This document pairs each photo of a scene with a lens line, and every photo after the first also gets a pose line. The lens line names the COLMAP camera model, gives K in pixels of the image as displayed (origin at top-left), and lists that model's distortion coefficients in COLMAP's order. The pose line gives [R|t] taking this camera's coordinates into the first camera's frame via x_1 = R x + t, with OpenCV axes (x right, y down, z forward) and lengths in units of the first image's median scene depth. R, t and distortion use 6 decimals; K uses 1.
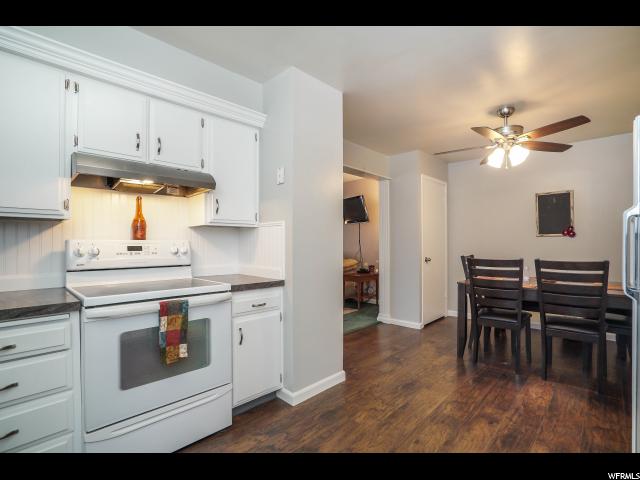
lens RADIAL K [[309.2, 0, 317.7], [0, 309.2, 244.2], [0, 0, 1]] dist [-0.039193, 0.009389]
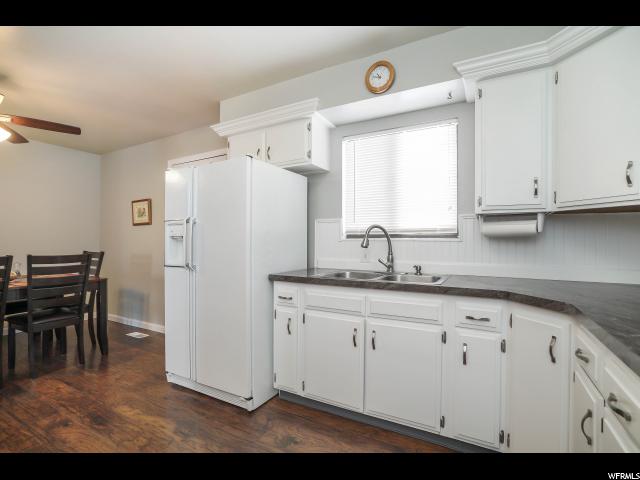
lens RADIAL K [[309.2, 0, 316.6], [0, 309.2, 242.7], [0, 0, 1]] dist [-0.039193, 0.009389]
pose [[-0.259493, 0.003479, 0.965739, -0.470869], [-0.004735, 0.999977, -0.004874, 0.012465], [-0.965733, -0.005837, -0.259470, 0.414464]]
